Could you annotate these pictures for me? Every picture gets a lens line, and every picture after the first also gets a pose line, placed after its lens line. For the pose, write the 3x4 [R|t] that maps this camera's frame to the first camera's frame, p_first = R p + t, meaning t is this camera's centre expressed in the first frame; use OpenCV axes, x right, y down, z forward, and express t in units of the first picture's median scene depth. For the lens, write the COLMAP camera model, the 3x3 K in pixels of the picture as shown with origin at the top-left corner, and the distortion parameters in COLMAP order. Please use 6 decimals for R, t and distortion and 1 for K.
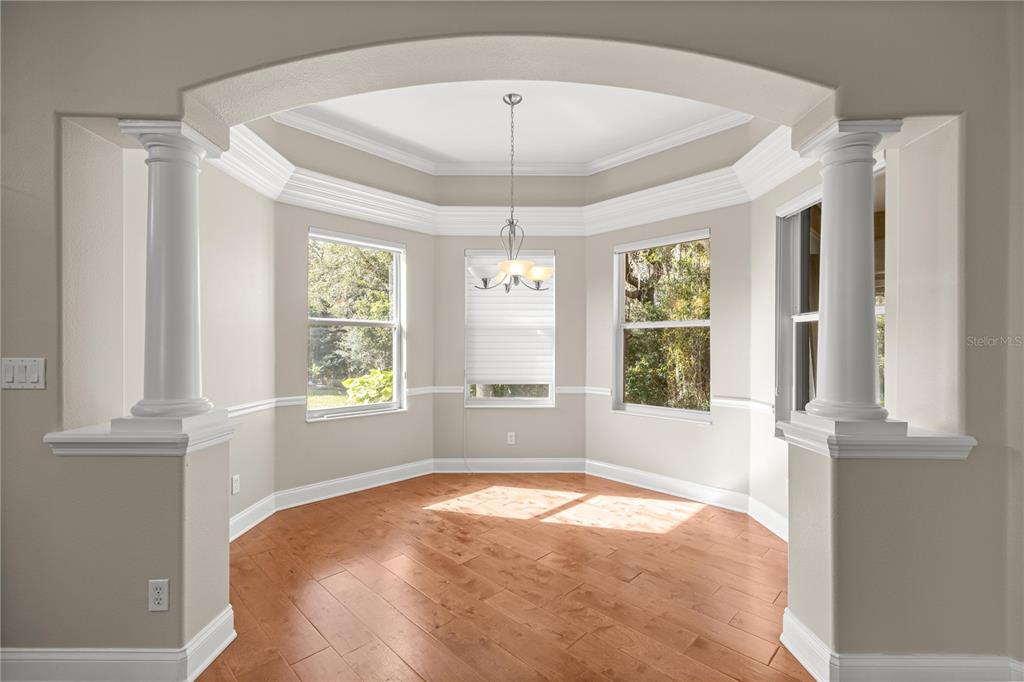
lens RADIAL K [[431.7, 0, 517.3], [0, 431.7, 343.8], [0, 0, 1]] dist [0.001353, -0.000924]
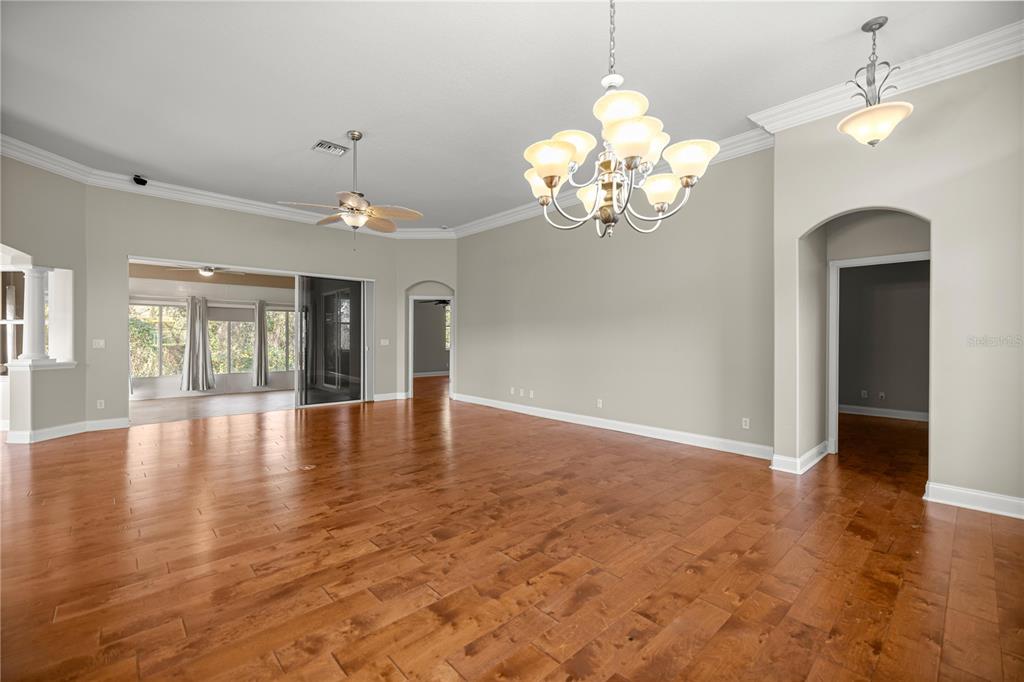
lens RADIAL K [[431.7, 0, 515.0], [0, 431.7, 340.1], [0, 0, 1]] dist [0.001353, -0.000924]
pose [[0.043278, -0.008866, 0.999024, -1.027053], [-0.010647, 0.999900, 0.009335, -0.013328], [-0.999006, -0.011040, 0.043180, -1.212149]]
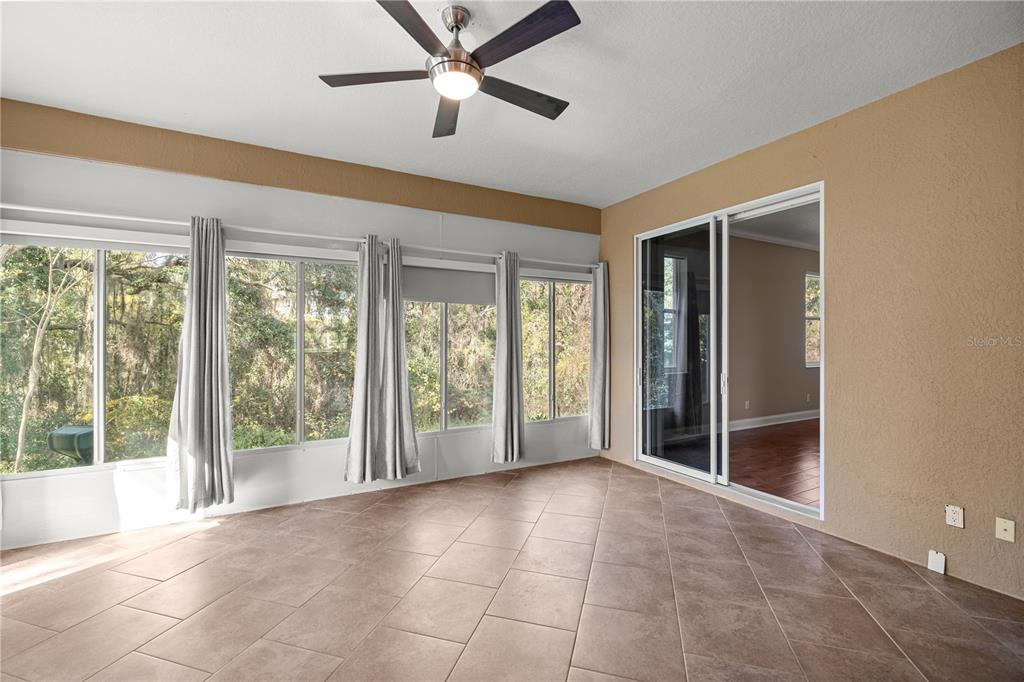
lens RADIAL K [[431.7, 0, 512.8], [0, 431.7, 344.3], [0, 0, 1]] dist [0.001353, -0.000924]
pose [[0.272995, -0.008608, 0.961977, 0.667897], [-0.009557, 0.999886, 0.011659, 0.004857], [-0.961968, -0.012376, 0.272882, 0.301141]]
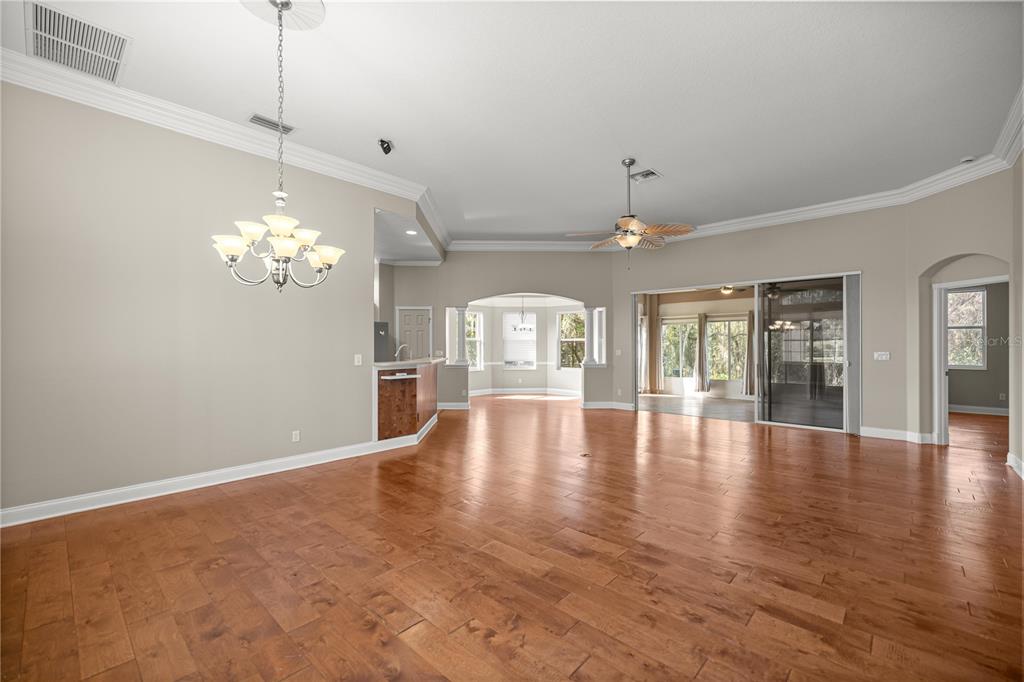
lens RADIAL K [[431.7, 0, 510.4], [0, 431.7, 340.7], [0, 0, 1]] dist [0.001353, -0.000924]
pose [[0.999727, -0.006935, 0.022295, -0.160928], [0.006989, 0.999973, -0.002334, -0.035485], [-0.022278, 0.002489, 0.999749, -2.060475]]
